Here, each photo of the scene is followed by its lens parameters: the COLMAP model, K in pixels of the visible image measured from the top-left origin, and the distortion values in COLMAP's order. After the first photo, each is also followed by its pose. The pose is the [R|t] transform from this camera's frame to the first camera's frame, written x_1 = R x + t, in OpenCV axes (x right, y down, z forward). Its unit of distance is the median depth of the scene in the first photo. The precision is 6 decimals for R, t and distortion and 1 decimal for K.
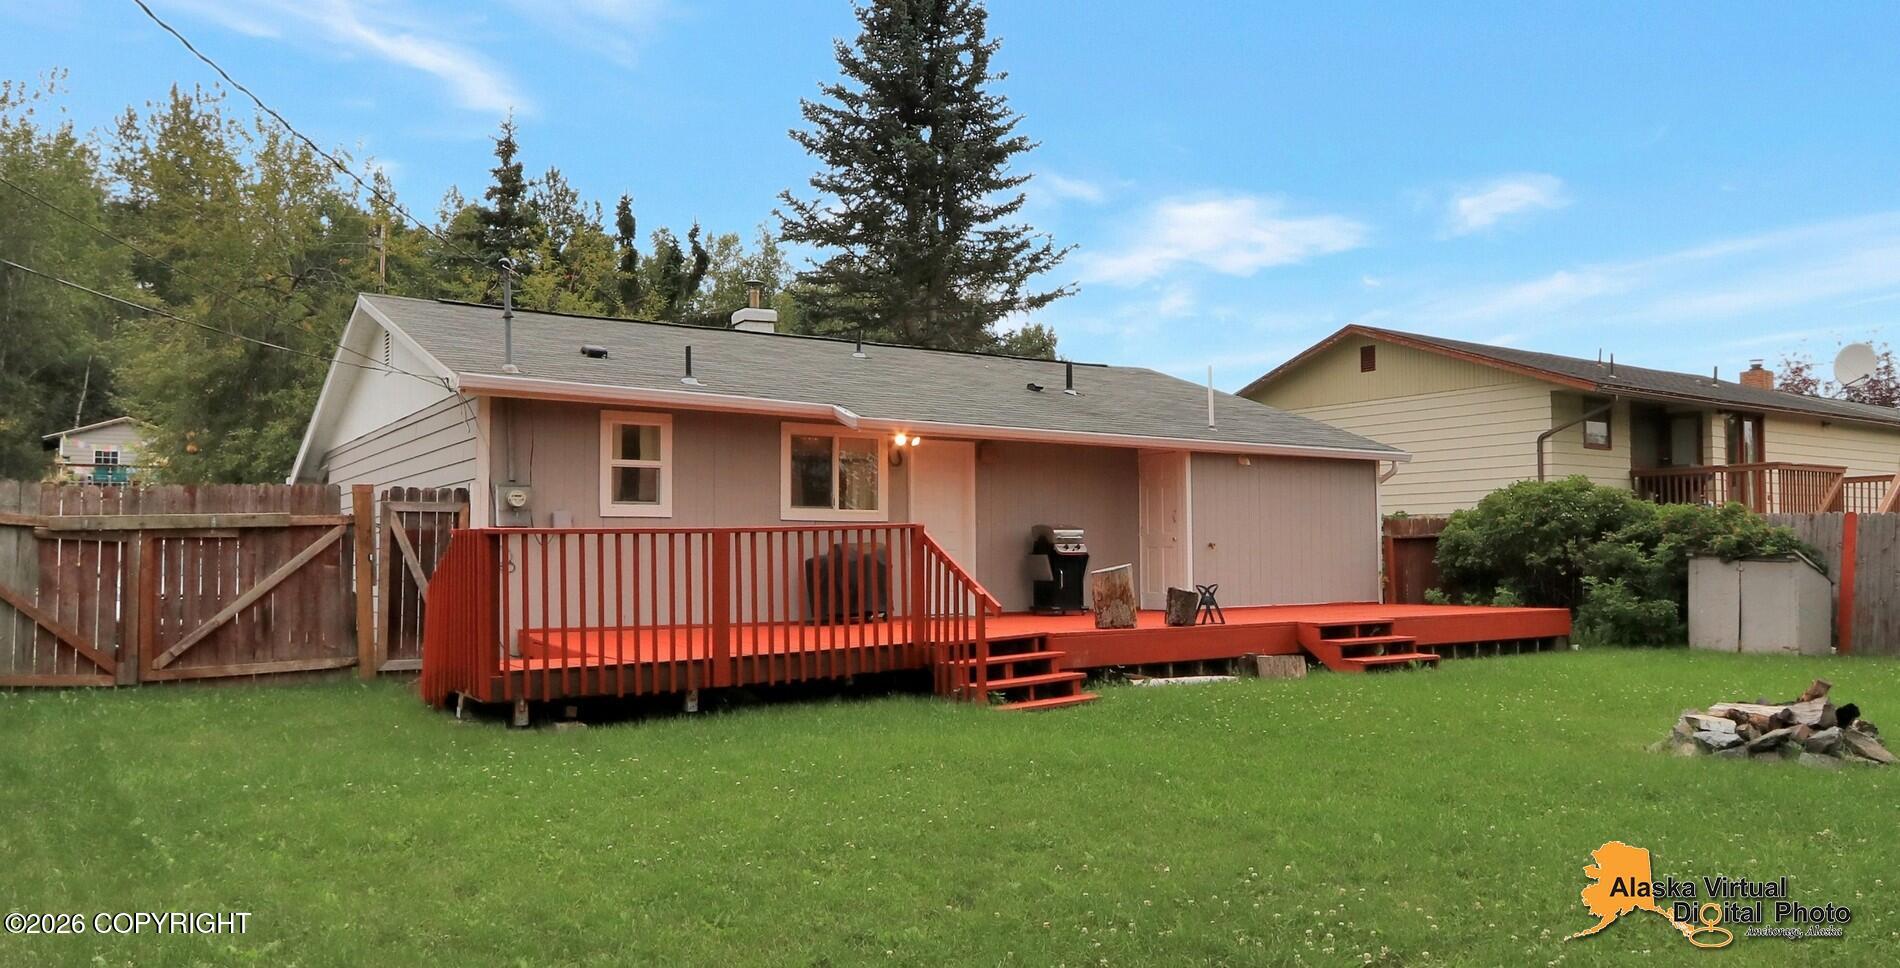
lens RADIAL K [[1349.1, 0, 949.1], [0, 1349.1, 499.7], [0, 0, 1]] dist [-0.048570, -0.004756]
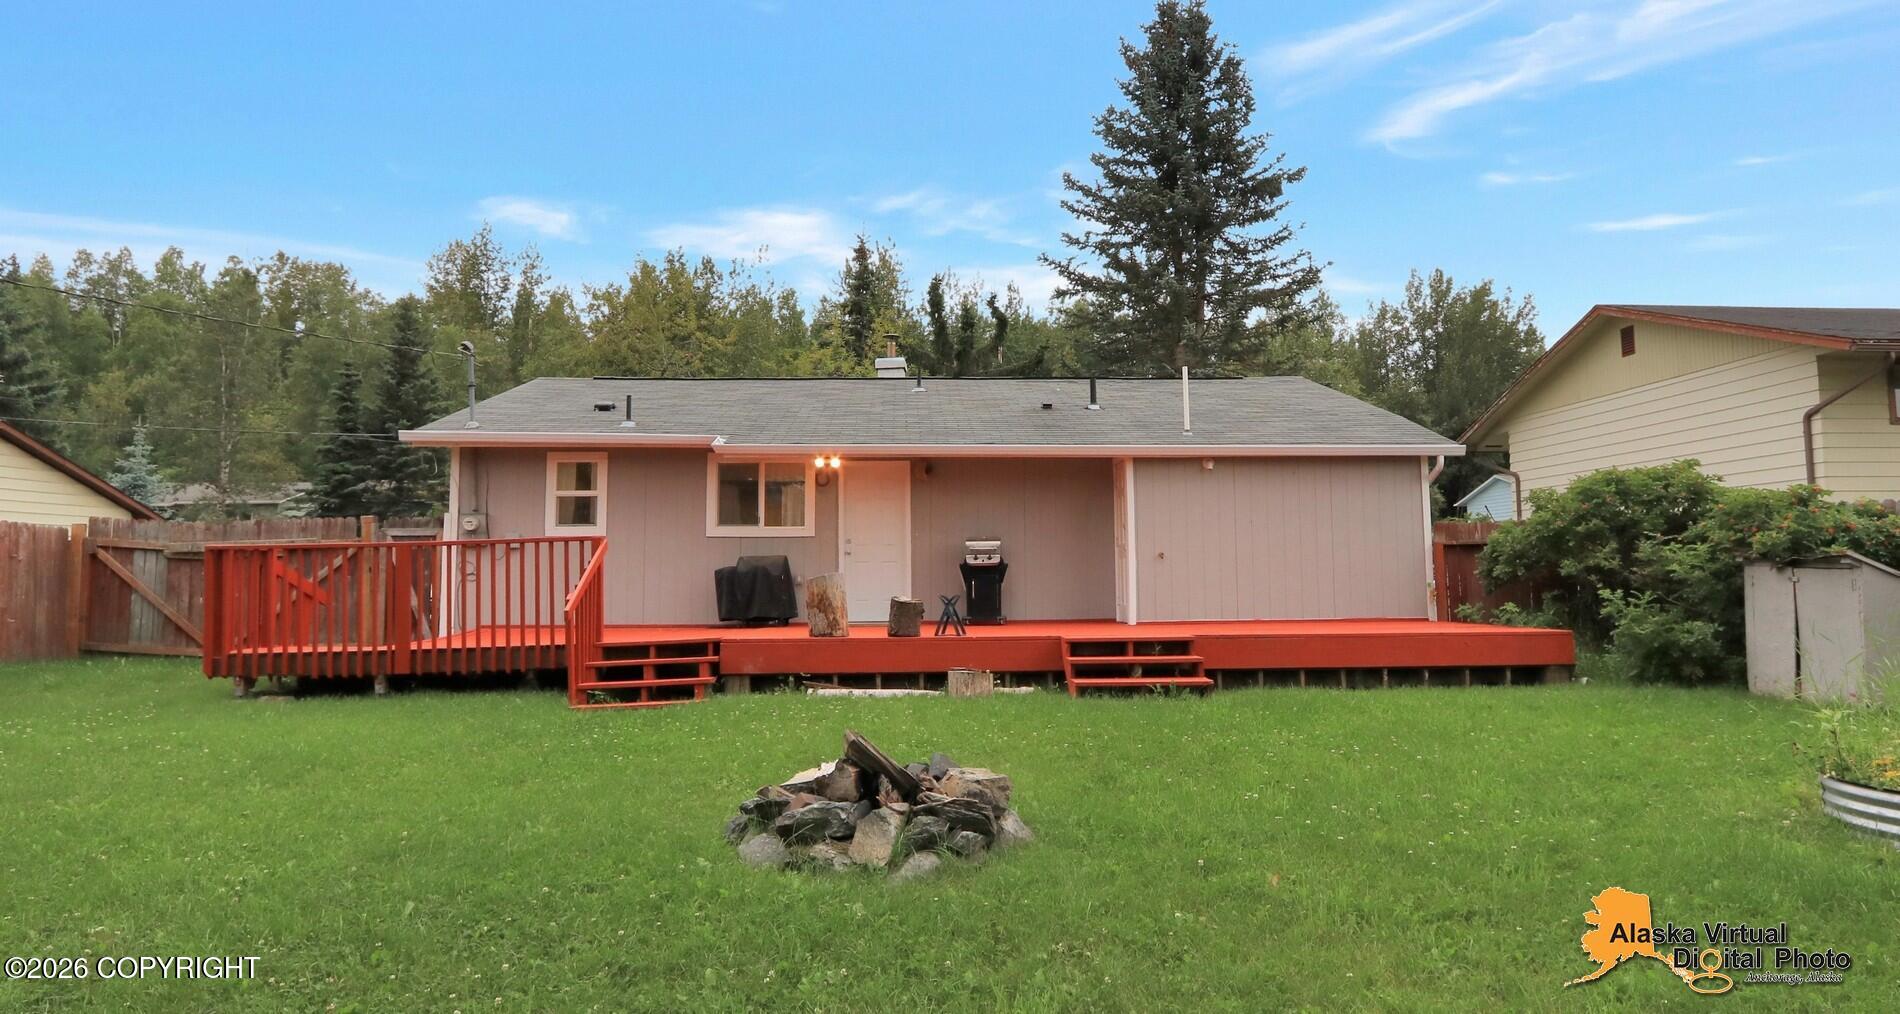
lens RADIAL K [[1092.2, 0, 952.6], [0, 1092.2, 497.9], [0, 0, 1]] dist [-0.022695, 0.000988]
pose [[0.852508, -0.038363, -0.521304, 0.512430], [0.024849, 0.999150, -0.032892, 0.016702], [0.522123, 0.015087, 0.852737, 0.281816]]
